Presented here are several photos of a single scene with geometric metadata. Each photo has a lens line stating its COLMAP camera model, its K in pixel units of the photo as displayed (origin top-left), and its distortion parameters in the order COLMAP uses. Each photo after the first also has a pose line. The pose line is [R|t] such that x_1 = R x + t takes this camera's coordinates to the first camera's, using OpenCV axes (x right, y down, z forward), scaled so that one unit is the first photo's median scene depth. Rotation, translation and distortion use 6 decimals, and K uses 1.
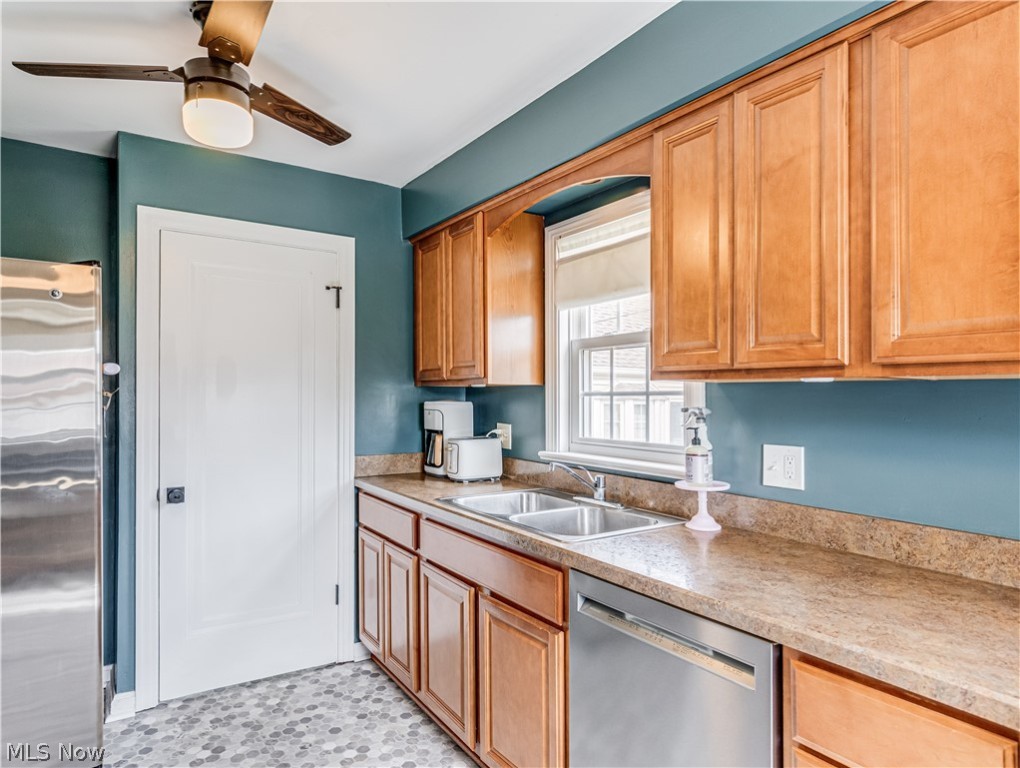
lens RADIAL K [[599.3, 0, 510.0], [0, 599.3, 384.0], [0, 0, 1]] dist [-0.005418, 0.000726]
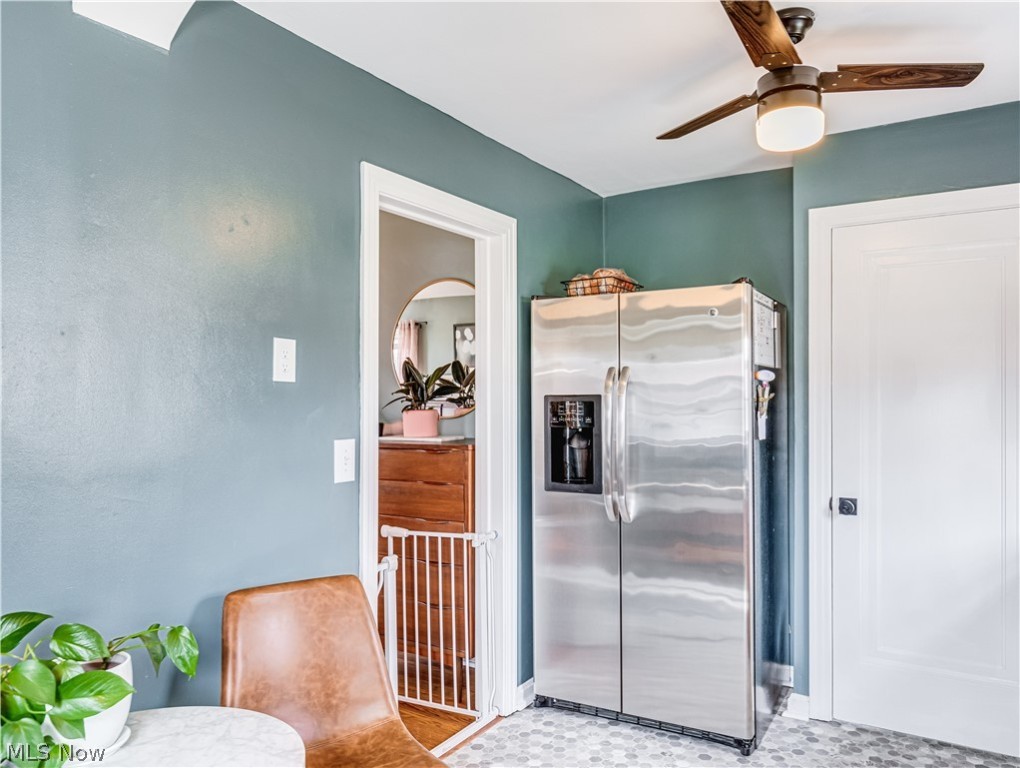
lens RADIAL K [[705.7, 0, 510.0], [0, 705.7, 384.0], [0, 0, 1]] dist [-0.000769, -0.003956]
pose [[0.453302, -0.026164, -0.890973, 0.220799], [0.021045, 0.999605, -0.018647, 0.002791], [0.891109, -0.010298, 0.453673, 0.026601]]
